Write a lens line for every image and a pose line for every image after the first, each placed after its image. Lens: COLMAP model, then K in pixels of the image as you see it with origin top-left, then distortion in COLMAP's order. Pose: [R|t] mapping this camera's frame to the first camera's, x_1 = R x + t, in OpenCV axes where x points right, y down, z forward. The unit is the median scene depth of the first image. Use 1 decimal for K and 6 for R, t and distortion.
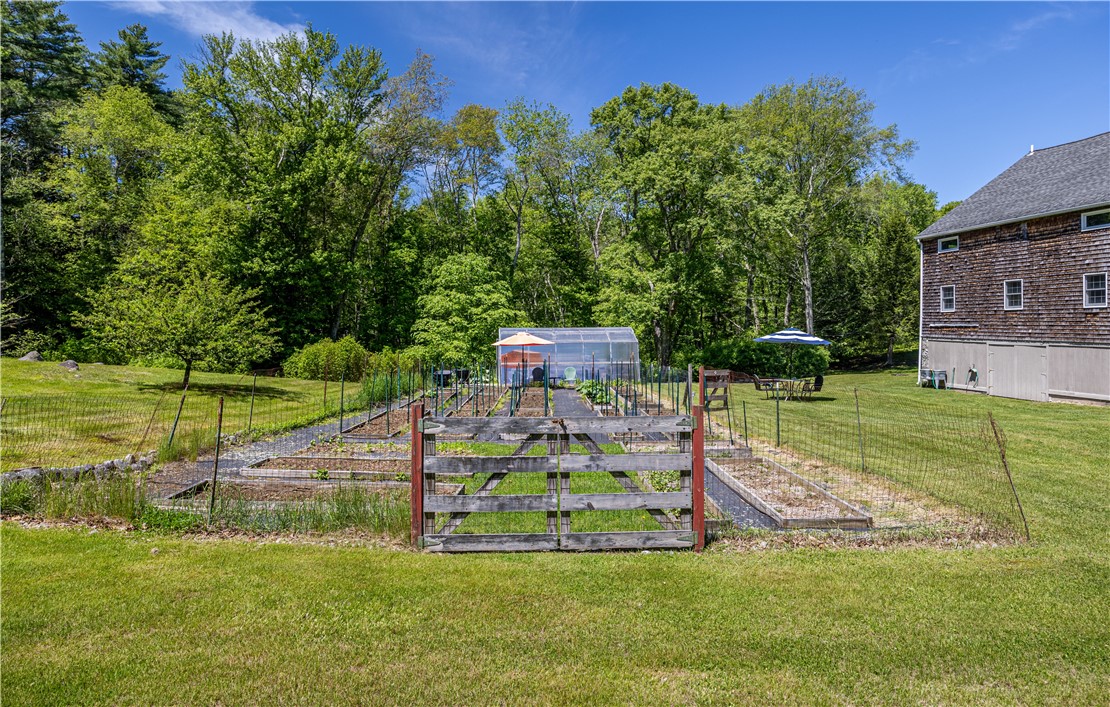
lens RADIAL K [[673.4, 0, 555.7], [0, 673.4, 311.1], [0, 0, 1]] dist [-0.000816, 0.000086]
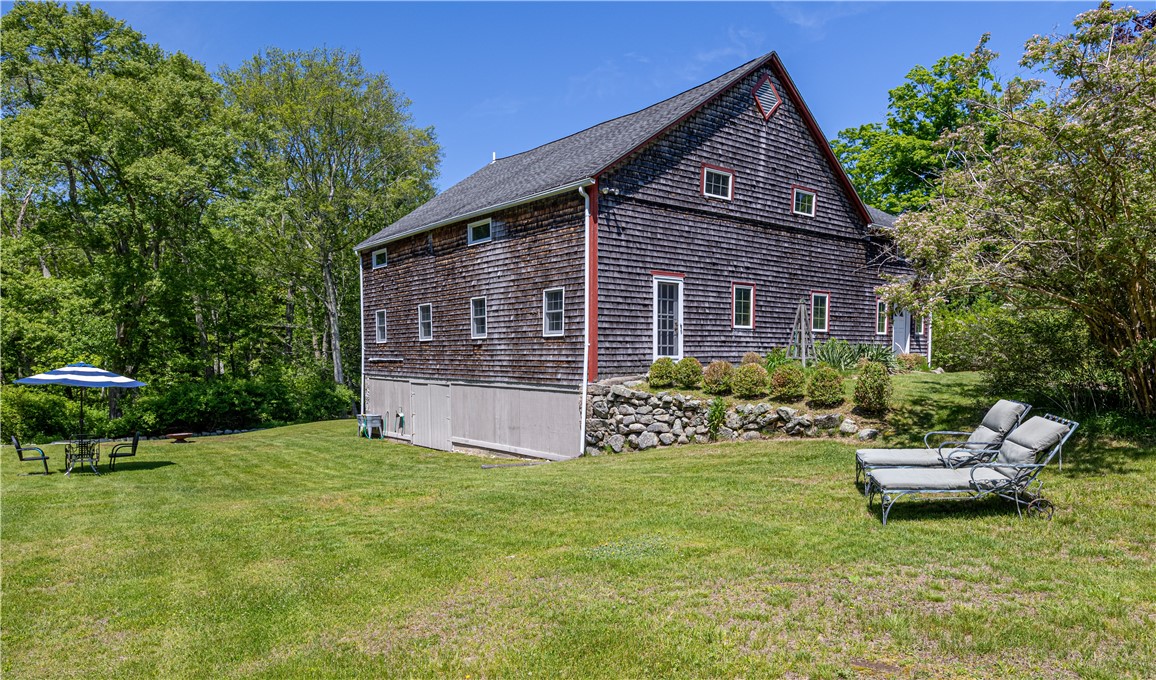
lens RADIAL K [[761.2, 0, 596.2], [0, 761.2, 373.8], [0, 0, 1]] dist [-0.004161, -0.002006]
pose [[0.853670, -0.006396, 0.520775, 0.353122], [-0.014058, 0.999277, 0.035317, 0.002505], [-0.520624, -0.037470, 0.852963, 0.095525]]
